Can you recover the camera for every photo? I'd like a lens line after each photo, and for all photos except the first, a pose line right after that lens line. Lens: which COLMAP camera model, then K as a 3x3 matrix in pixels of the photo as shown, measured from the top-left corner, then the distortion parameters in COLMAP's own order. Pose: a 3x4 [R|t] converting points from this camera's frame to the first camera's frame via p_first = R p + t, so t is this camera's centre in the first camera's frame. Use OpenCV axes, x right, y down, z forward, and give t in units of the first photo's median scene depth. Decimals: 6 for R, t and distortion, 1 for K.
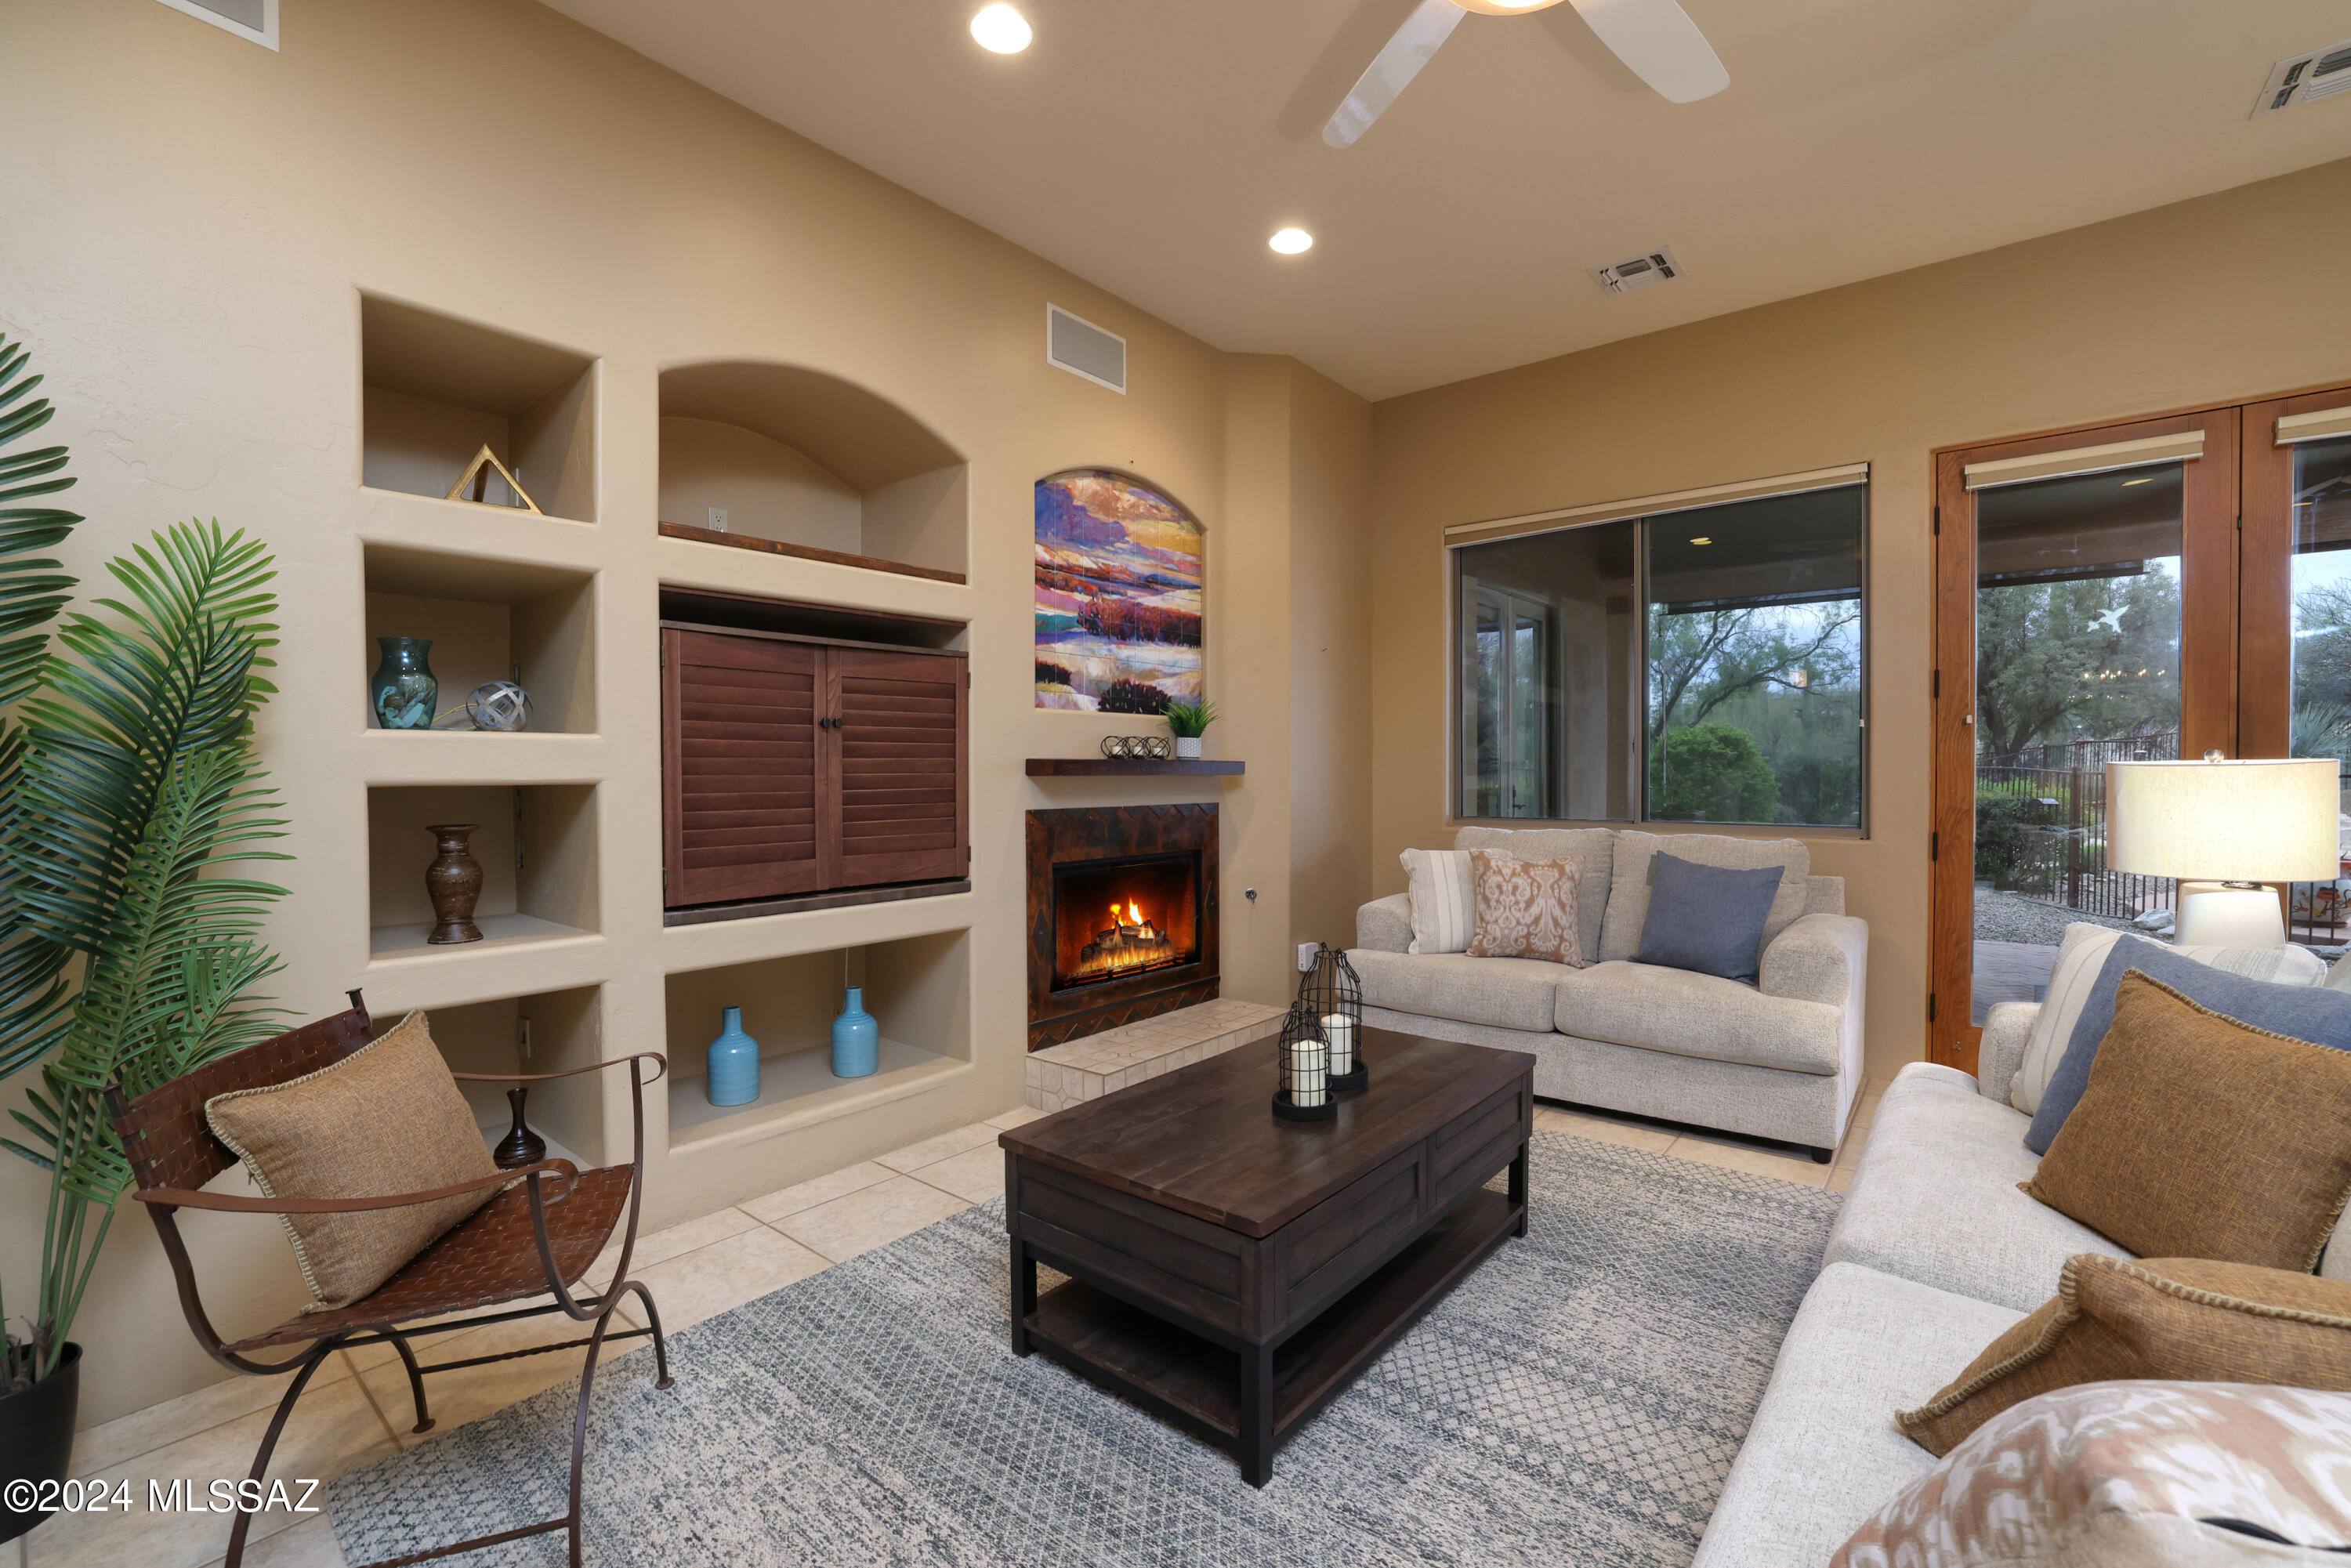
lens RADIAL K [[1006.6, 0, 1199.8], [0, 1006.6, 788.1], [0, 0, 1]] dist [-0.032672, 0.011521]
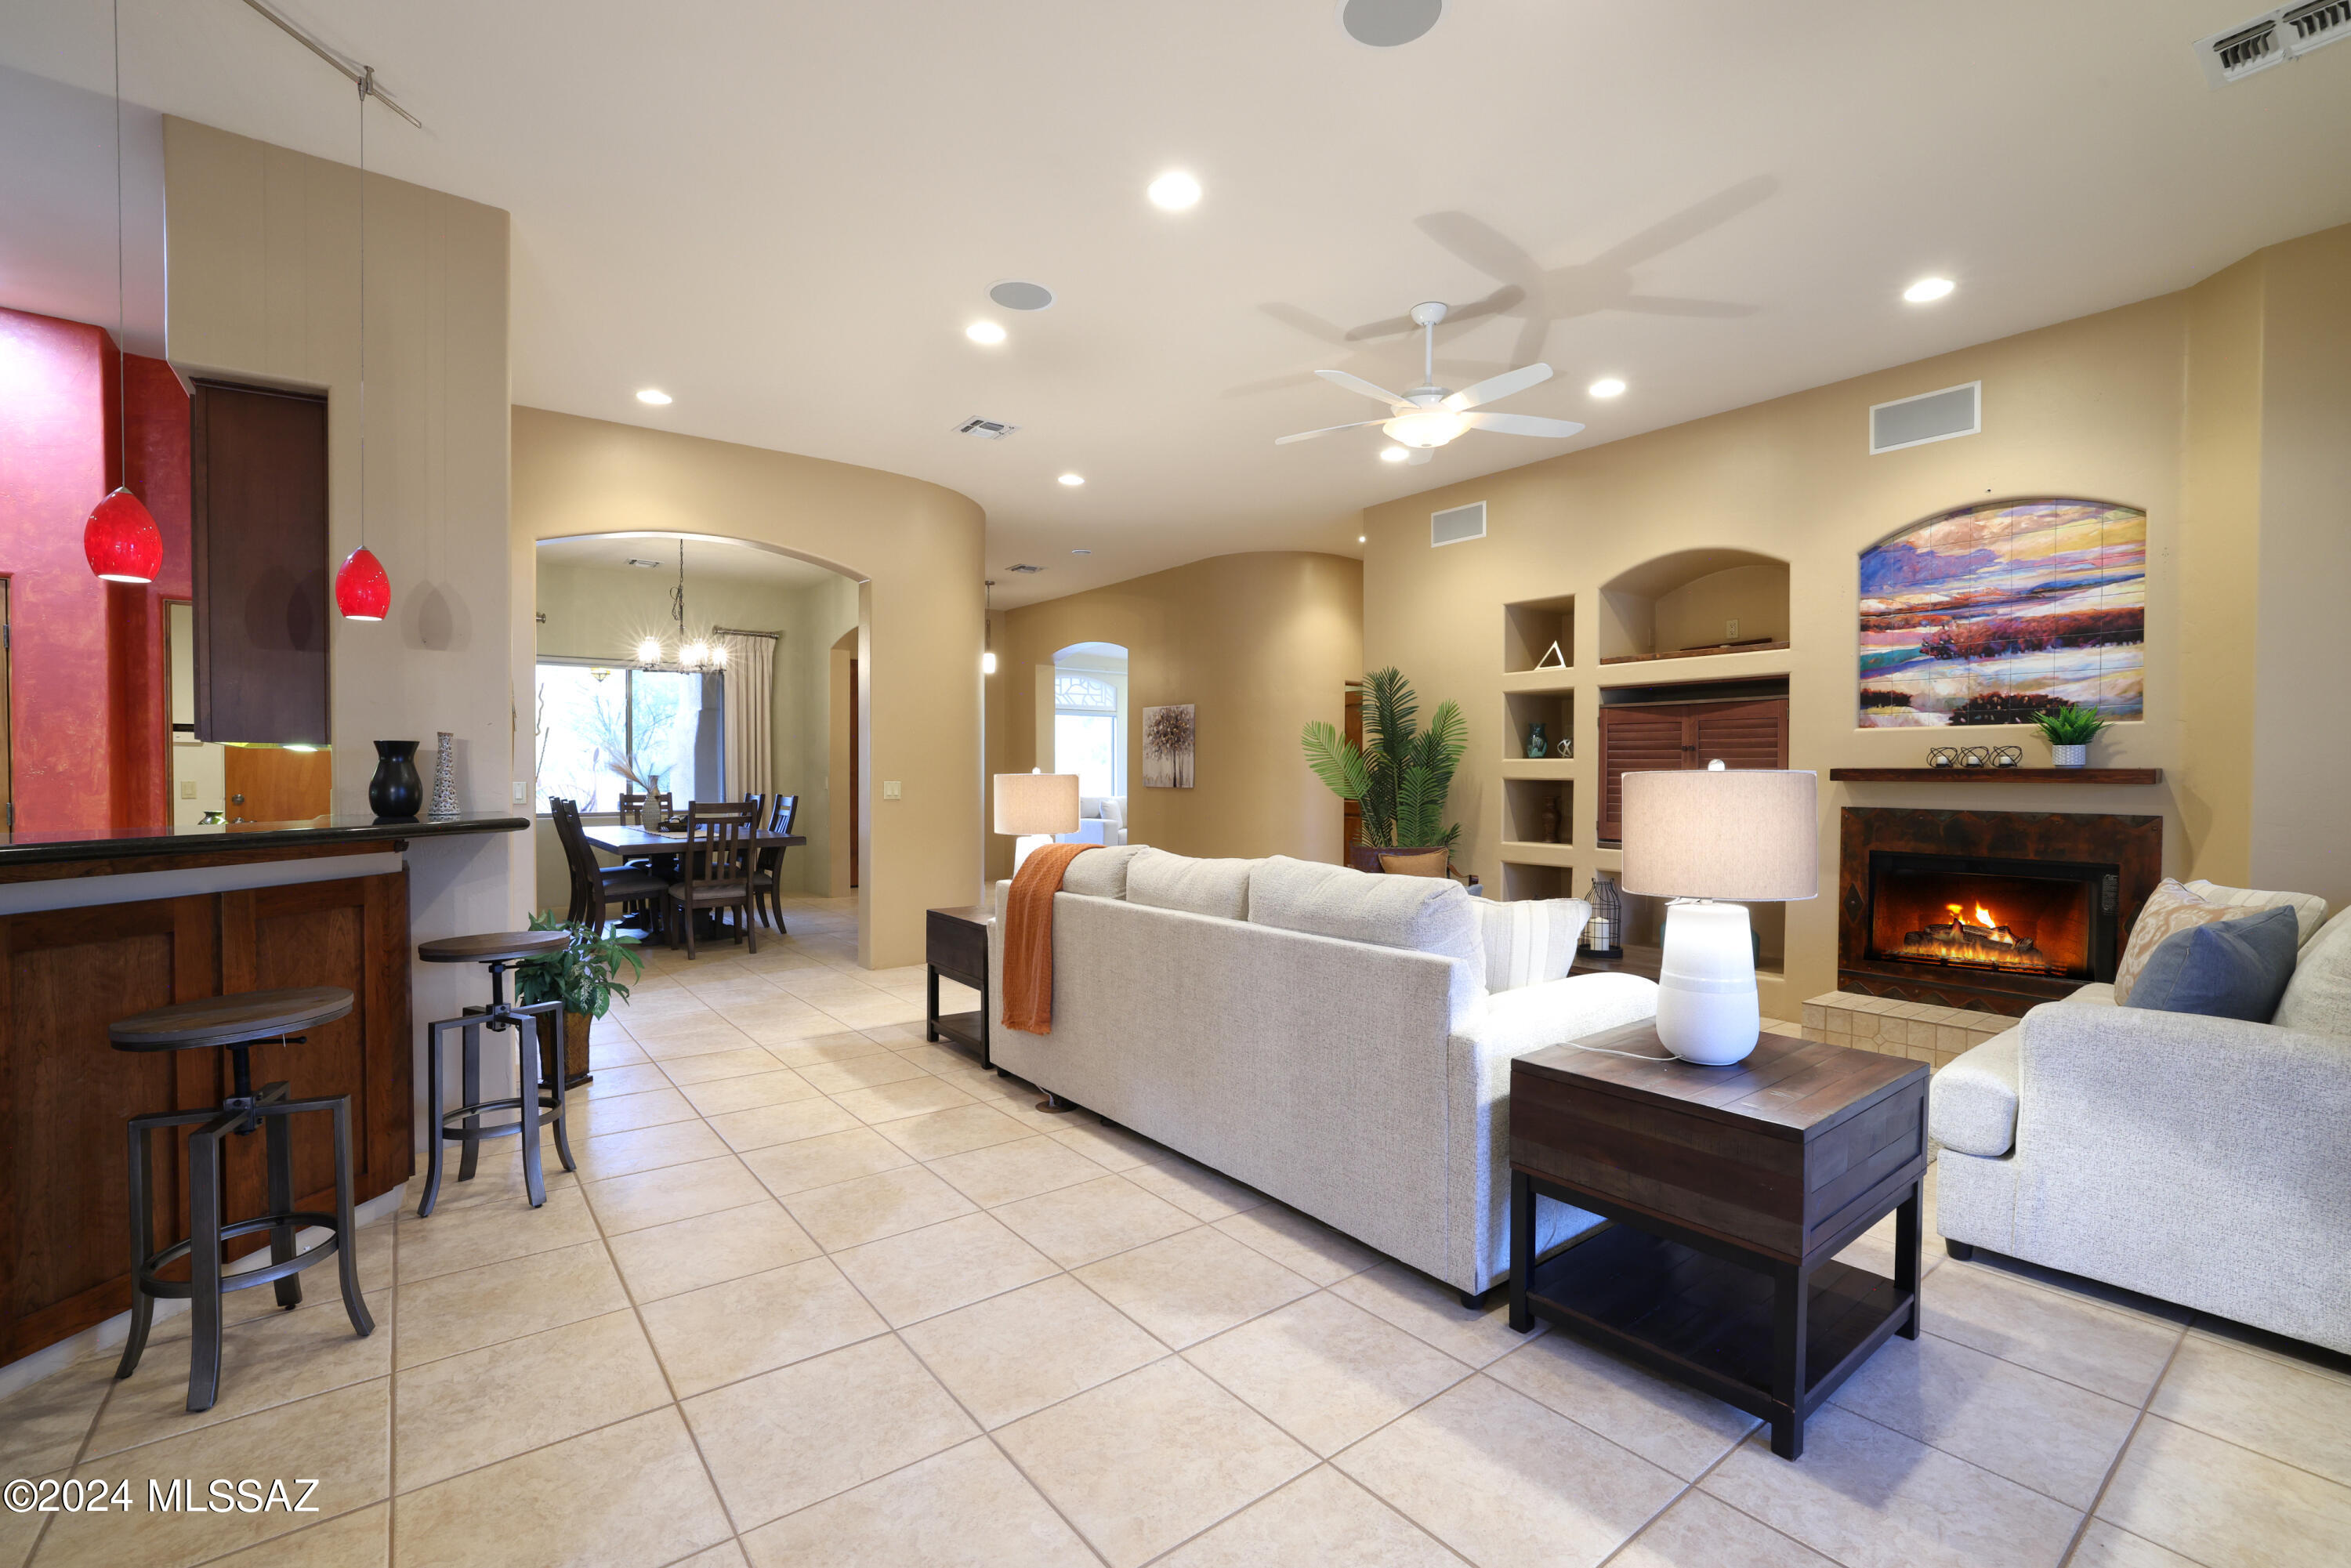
lens RADIAL K [[1006.6, 0, 1199.8], [0, 1006.6, 788.1], [0, 0, 1]] dist [-0.032672, 0.011521]
pose [[-0.212914, 0.017534, -0.976914, 1.194581], [-0.022520, 0.999485, 0.022847, -0.012436], [0.976811, 0.026864, -0.212410, 0.421821]]
